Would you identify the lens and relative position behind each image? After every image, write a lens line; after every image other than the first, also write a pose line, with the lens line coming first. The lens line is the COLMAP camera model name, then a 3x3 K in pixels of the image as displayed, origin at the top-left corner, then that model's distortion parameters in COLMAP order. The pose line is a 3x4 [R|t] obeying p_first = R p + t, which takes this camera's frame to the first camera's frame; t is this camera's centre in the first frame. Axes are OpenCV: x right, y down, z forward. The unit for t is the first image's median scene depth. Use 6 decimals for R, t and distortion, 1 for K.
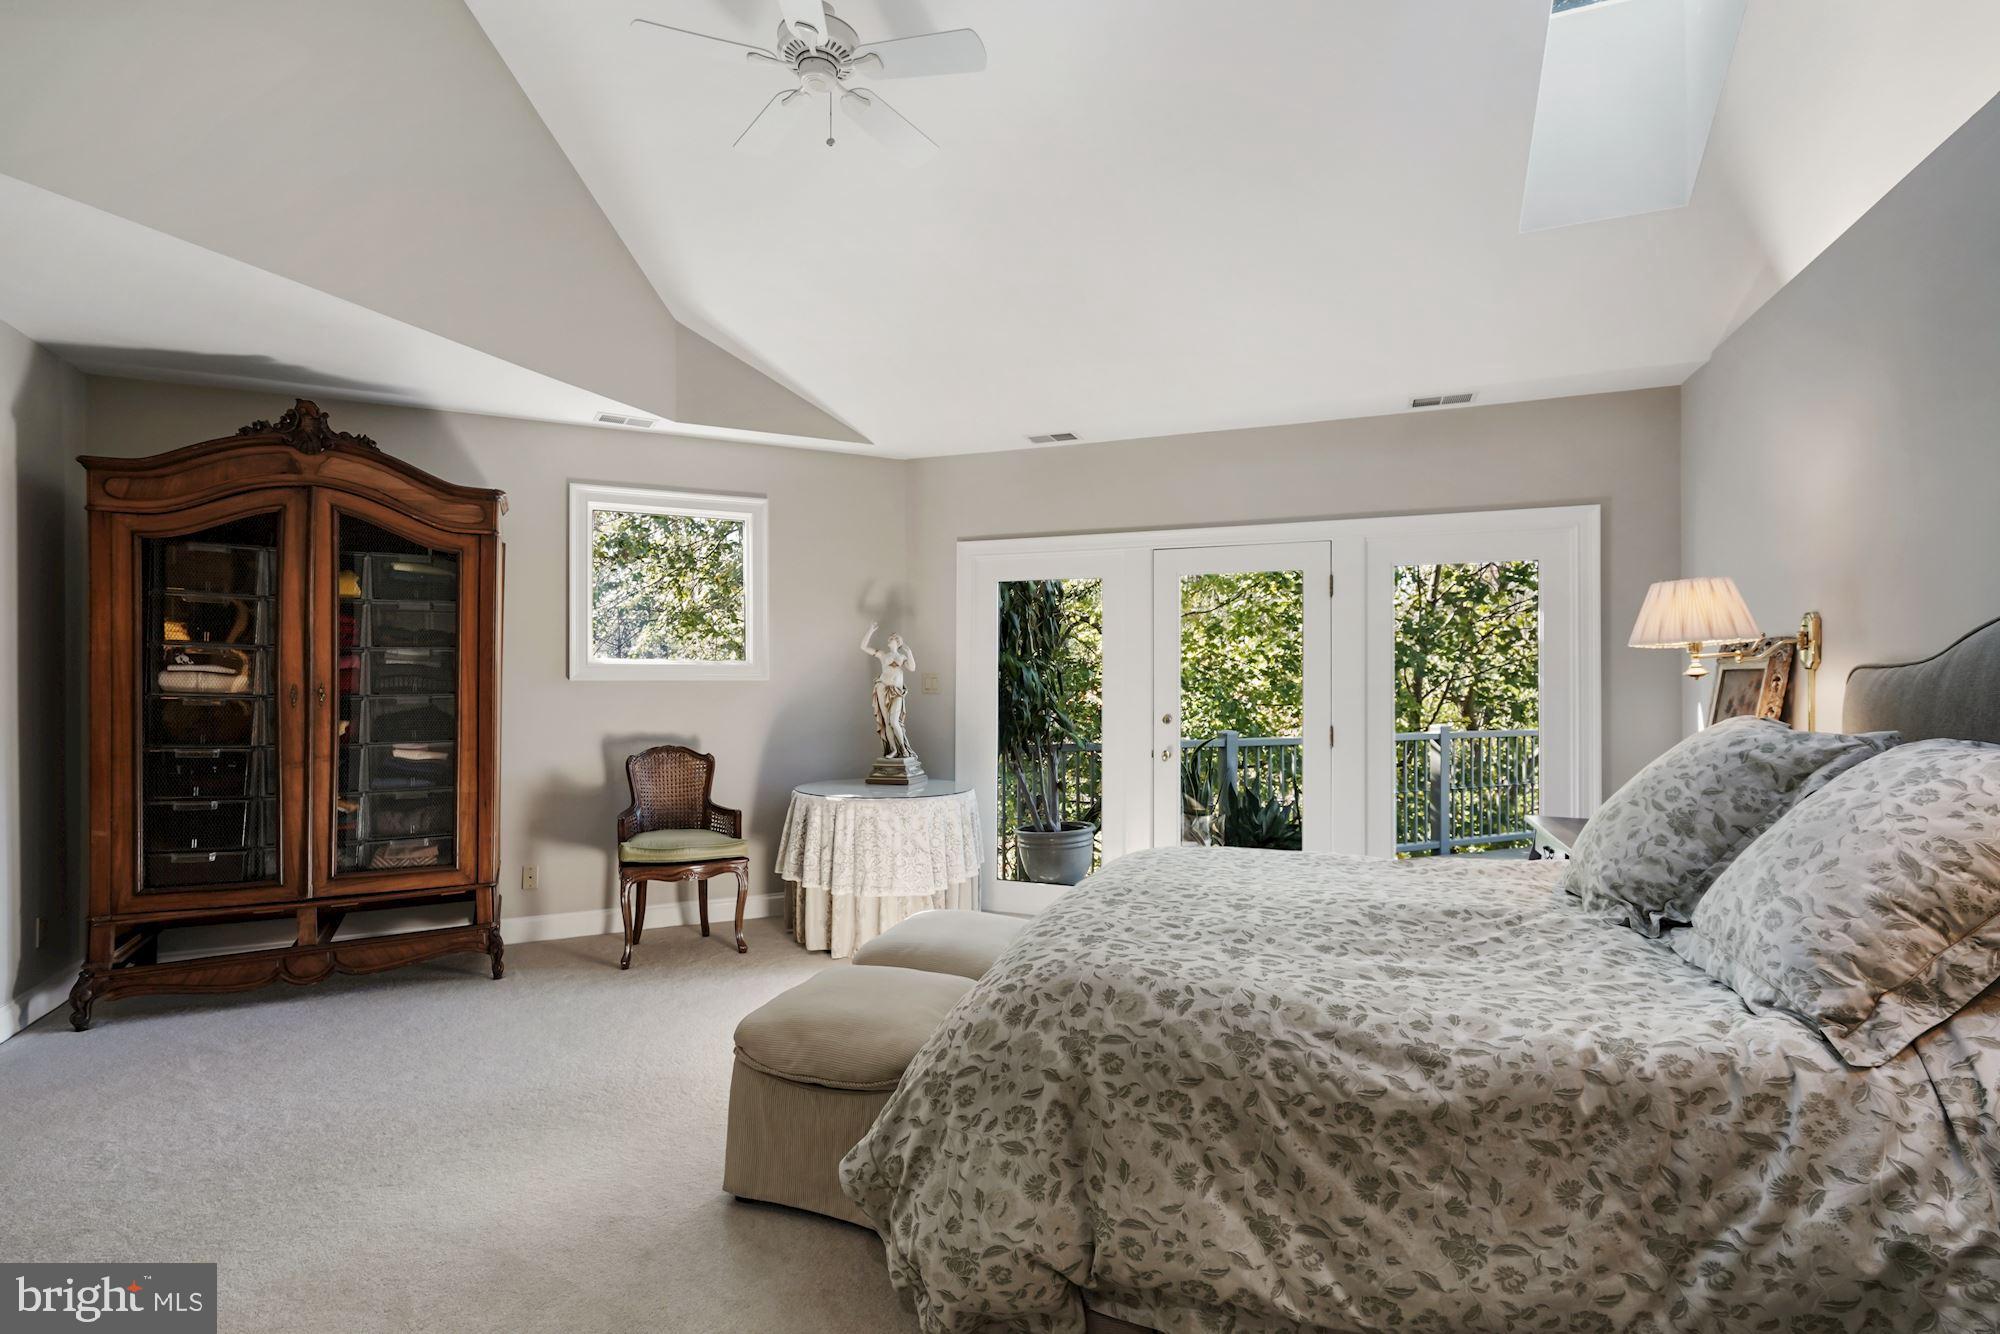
lens RADIAL K [[933.1, 0, 989.6], [0, 933.1, 662.6], [0, 0, 1]] dist [-0.065246, 0.028870]
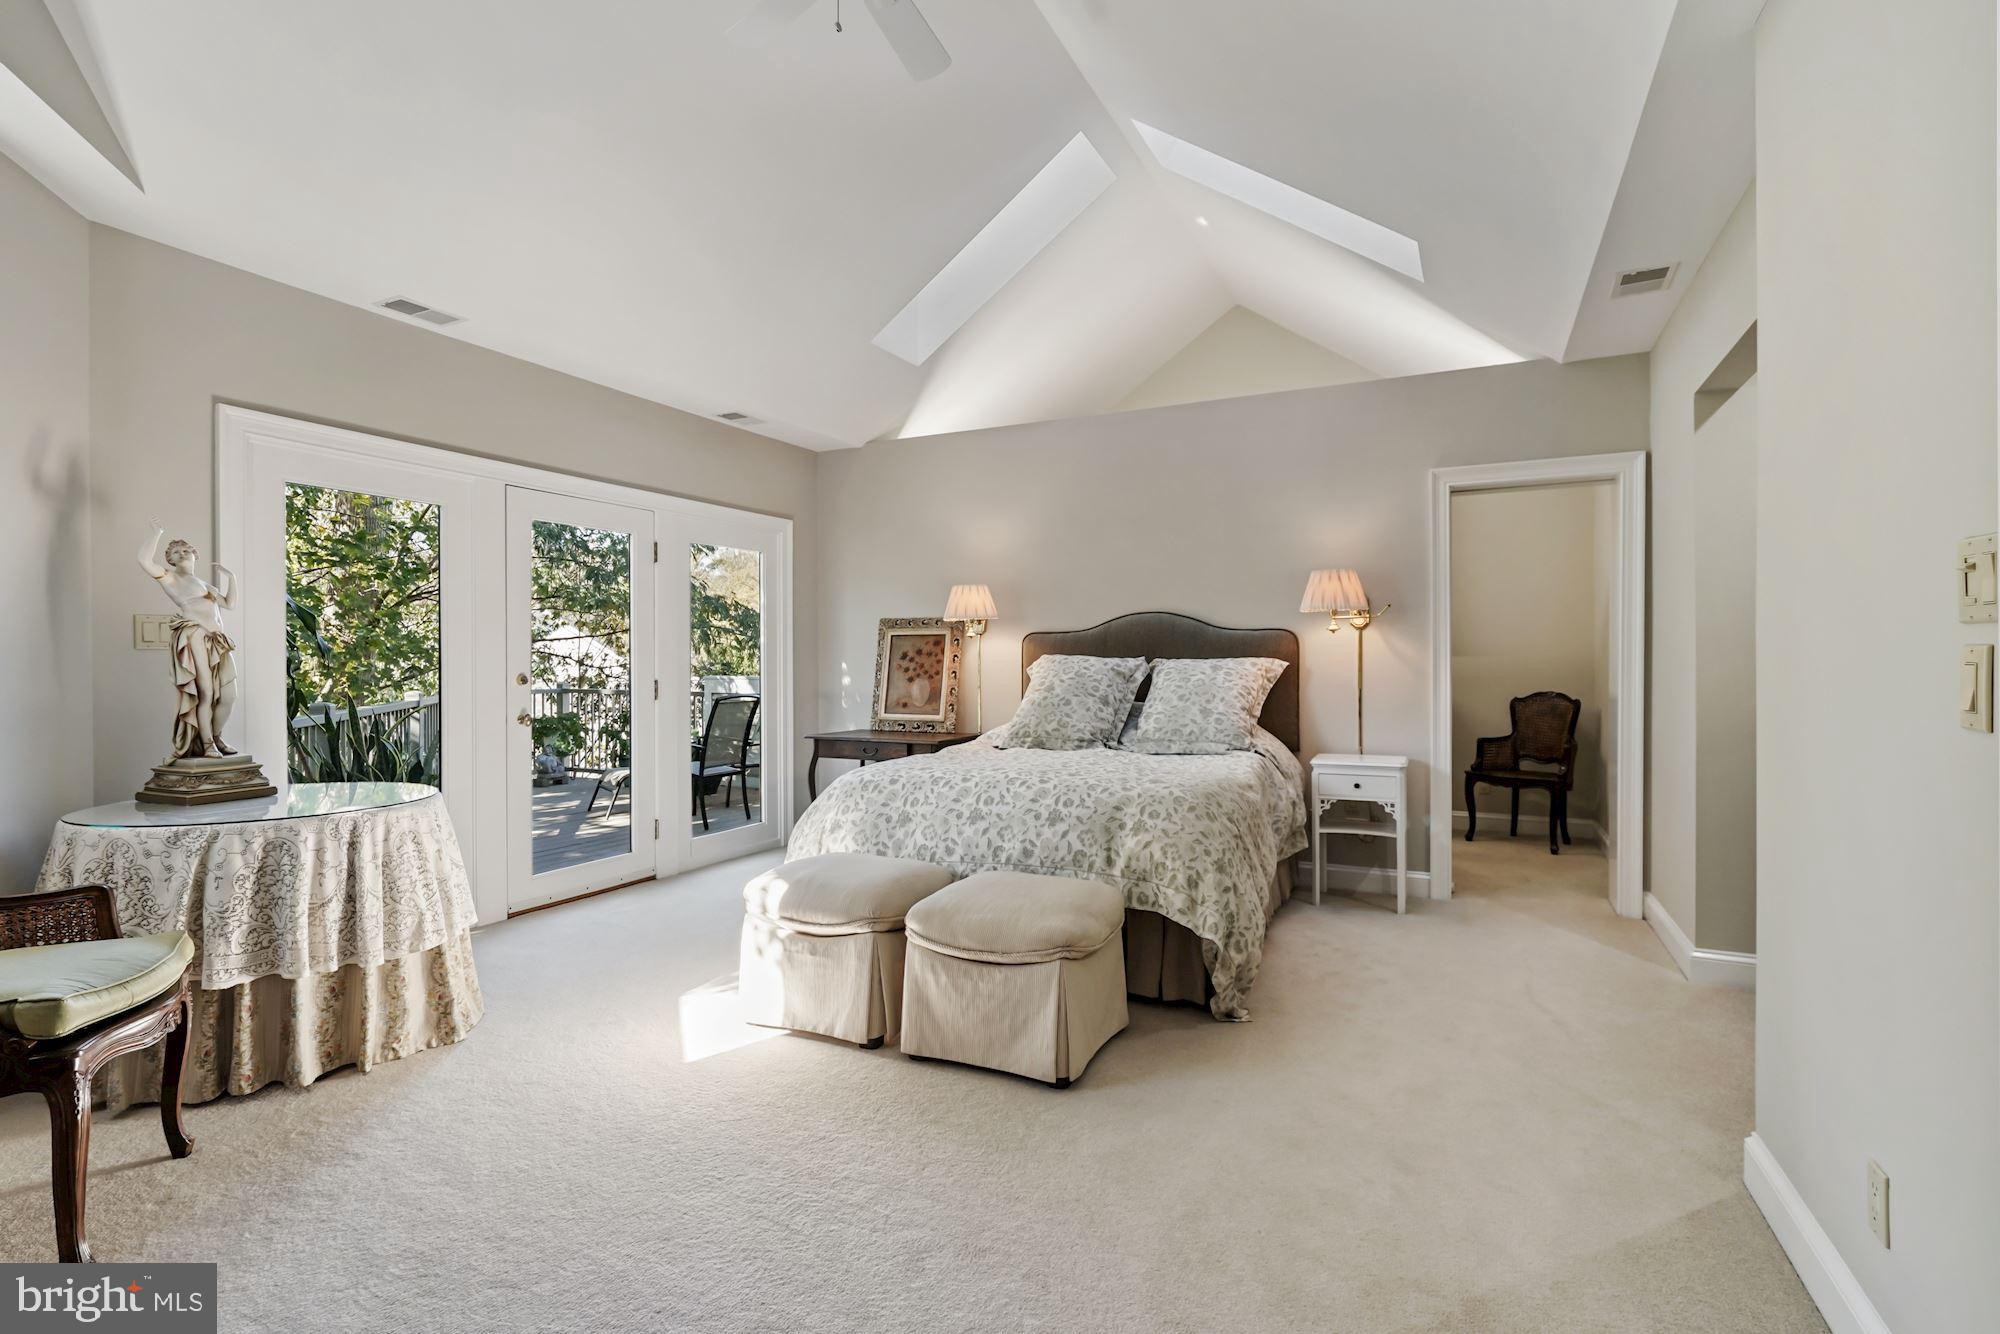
lens RADIAL K [[933.1, 0, 989.6], [0, 933.1, 662.6], [0, 0, 1]] dist [-0.065246, 0.028870]
pose [[0.068284, -0.002745, 0.997662, -0.645533], [-0.019963, 0.999792, 0.004117, 0.032110], [-0.997466, -0.020197, 0.068215, 0.487539]]
